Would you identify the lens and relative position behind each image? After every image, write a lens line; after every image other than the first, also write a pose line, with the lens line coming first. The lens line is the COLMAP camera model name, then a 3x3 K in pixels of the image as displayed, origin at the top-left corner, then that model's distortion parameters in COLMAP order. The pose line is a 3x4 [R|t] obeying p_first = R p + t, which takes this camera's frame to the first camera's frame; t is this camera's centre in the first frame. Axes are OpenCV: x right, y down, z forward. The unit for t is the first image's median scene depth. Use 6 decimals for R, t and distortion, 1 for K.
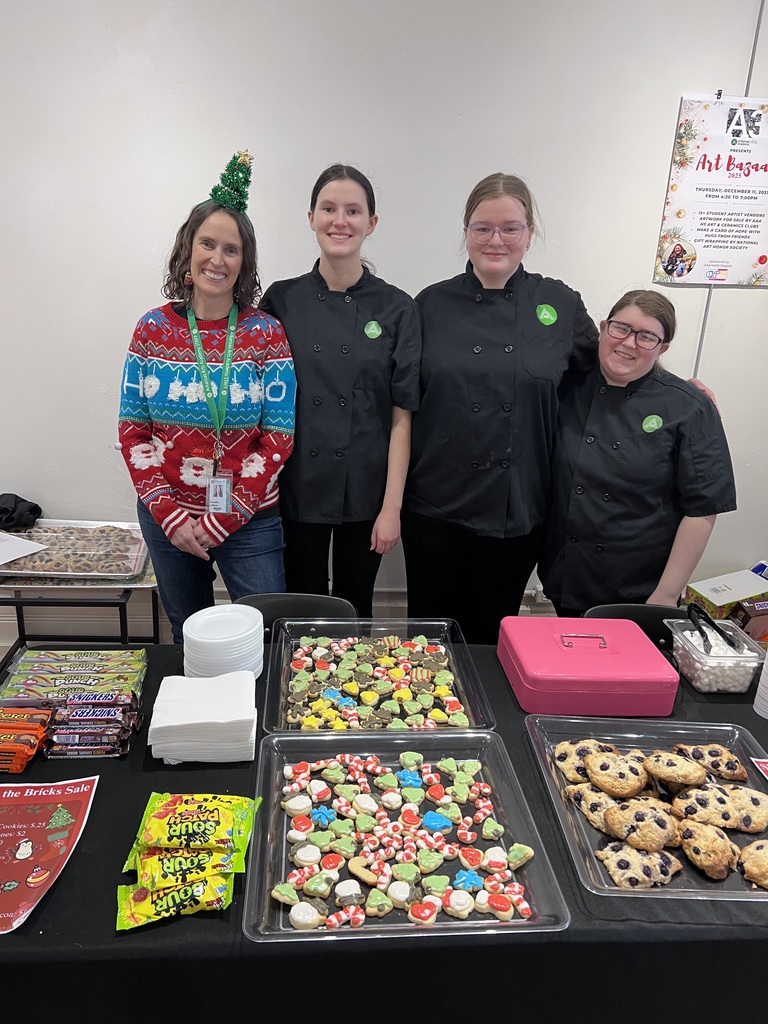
lens RADIAL K [[785.8, 0, 381.7], [0, 785.8, 511.7], [0, 0, 1]] dist [0.031222, -0.032753]
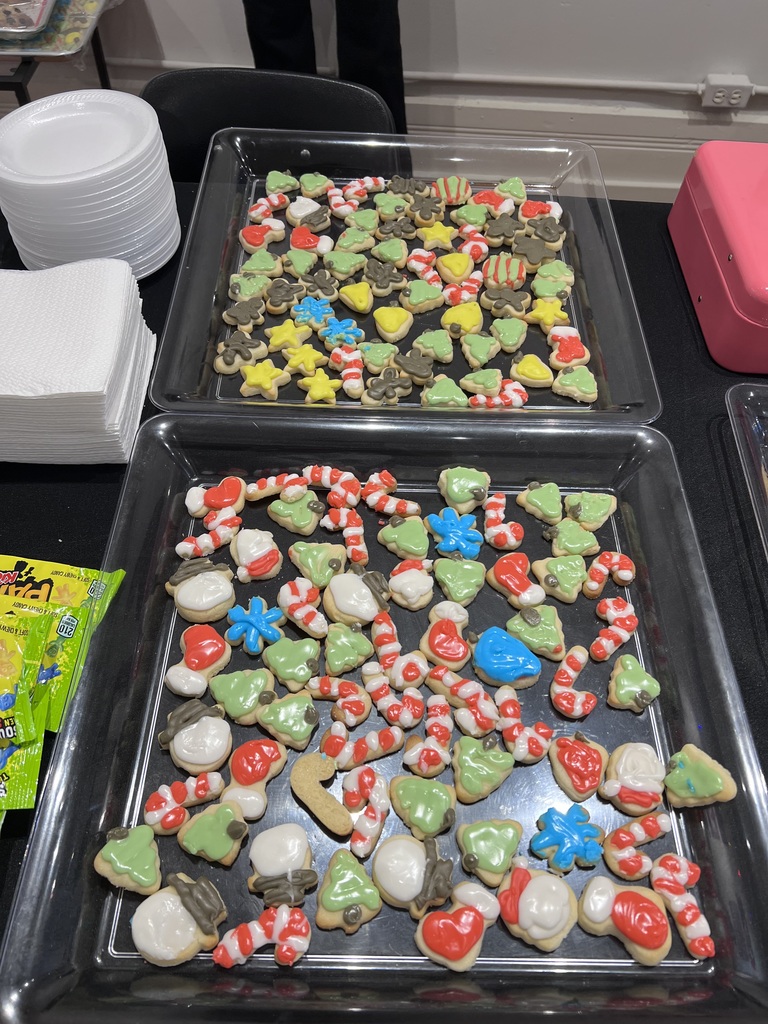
lens RADIAL K [[785.8, 0, 379.5], [0, 785.8, 512.8], [0, 0, 1]] dist [0.031222, -0.032753]
pose [[0.994653, 0.072159, -0.073885, 0.023449], [-0.017922, 0.825159, 0.564616, 0.071215], [0.101709, -0.560272, 0.822040, 0.618664]]
